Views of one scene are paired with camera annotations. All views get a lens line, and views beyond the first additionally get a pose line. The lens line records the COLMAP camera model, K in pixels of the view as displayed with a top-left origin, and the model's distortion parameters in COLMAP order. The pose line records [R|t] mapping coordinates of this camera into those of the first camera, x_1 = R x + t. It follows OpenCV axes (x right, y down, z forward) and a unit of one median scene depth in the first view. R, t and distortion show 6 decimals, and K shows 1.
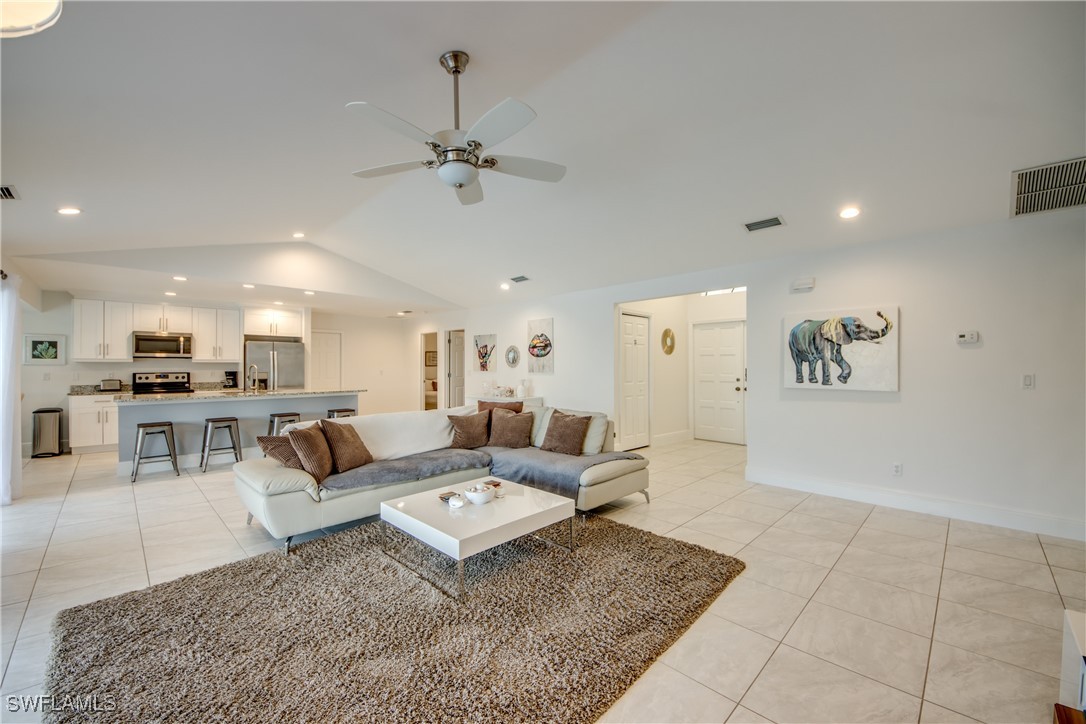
lens RADIAL K [[424.8, 0, 541.4], [0, 424.8, 371.3], [0, 0, 1]] dist [0.021294, -0.019119]
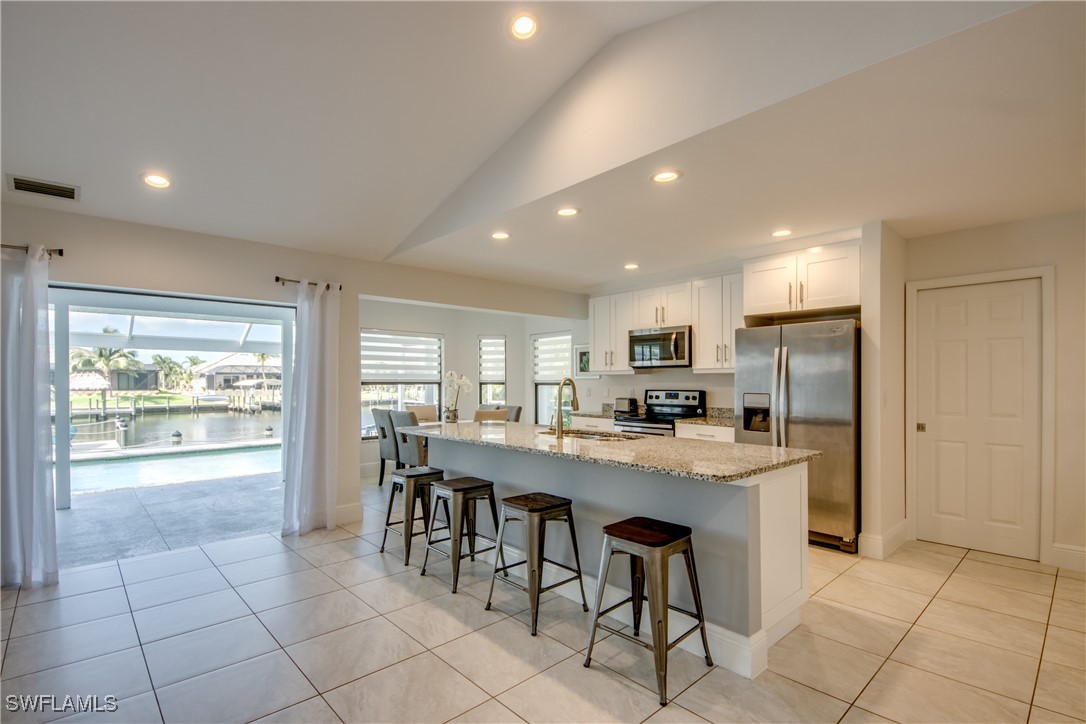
lens RADIAL K [[510.3, 0, 538.8], [0, 510.3, 377.8], [0, 0, 1]] dist [0.036342, 0.000548]
pose [[-0.053128, -0.003755, -0.998581, -0.101375], [-0.007702, 0.999965, -0.003351, -0.011741], [0.998558, 0.007513, -0.053155, 0.893286]]
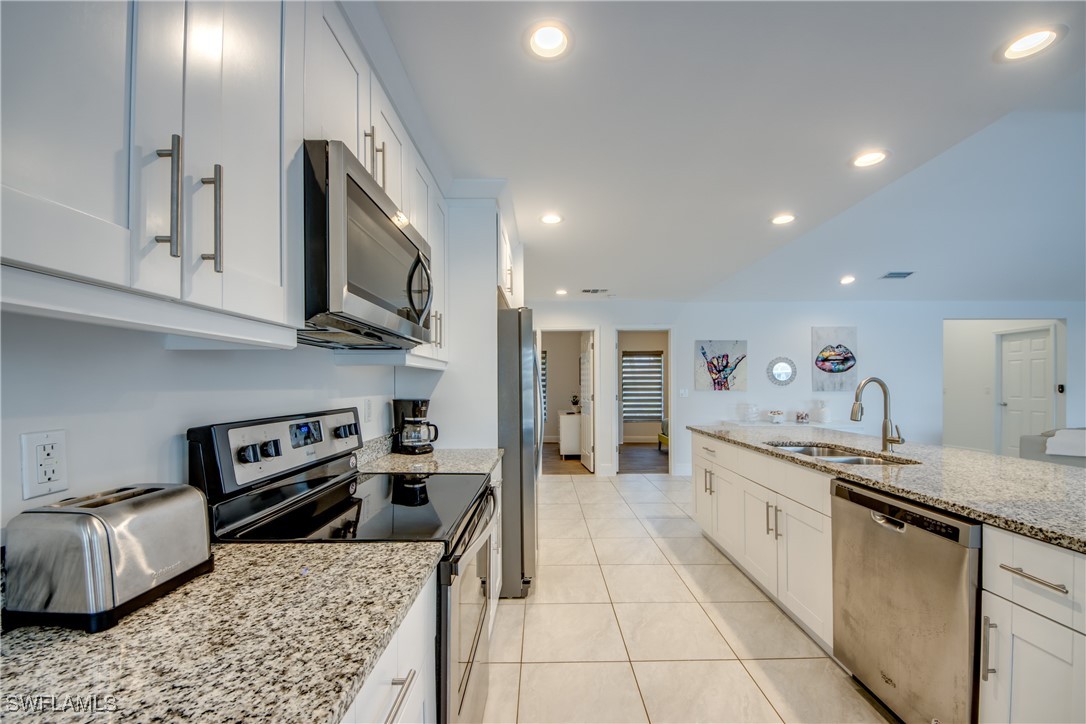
lens RADIAL K [[424.8, 0, 541.4], [0, 424.8, 371.3], [0, 0, 1]] dist [0.021294, -0.019119]
pose [[0.703010, 0.023437, 0.710794, -1.014759], [0.010746, 0.998993, -0.043568, -0.006203], [-0.711099, 0.038267, 0.702050, 0.843866]]
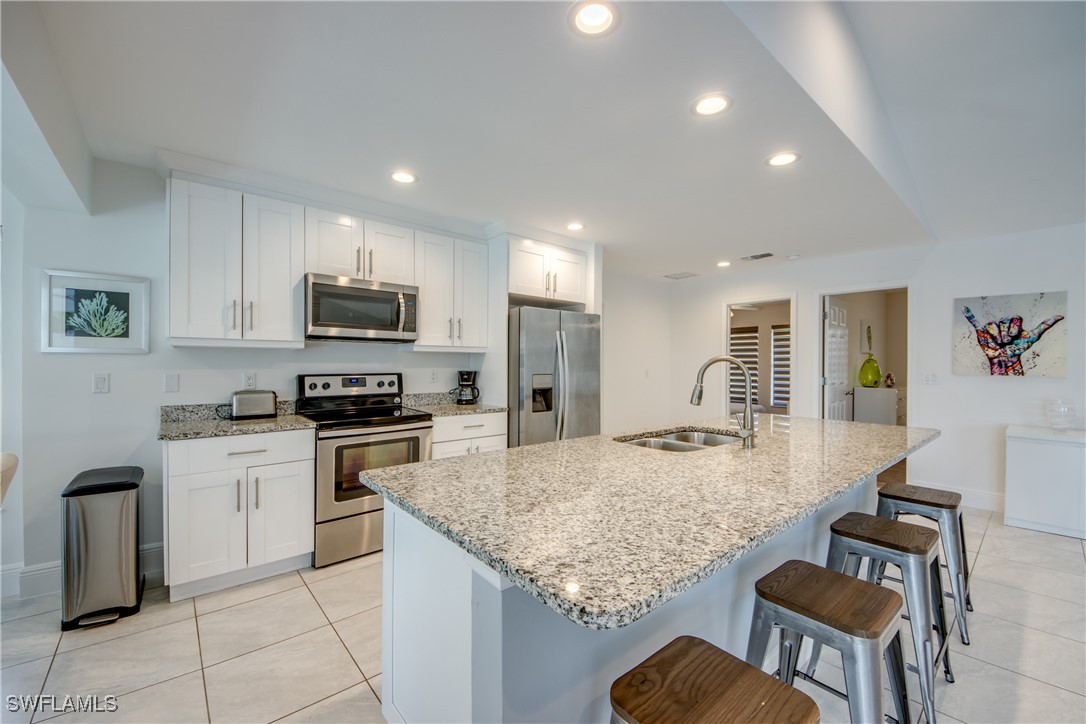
lens RADIAL K [[424.8, 0, 541.4], [0, 424.8, 371.3], [0, 0, 1]] dist [0.021294, -0.019119]
pose [[0.997002, 0.009905, -0.076744, -0.702184], [-0.009071, 0.999896, 0.011208, -0.006485], [0.076847, -0.010478, 0.996988, 0.607640]]
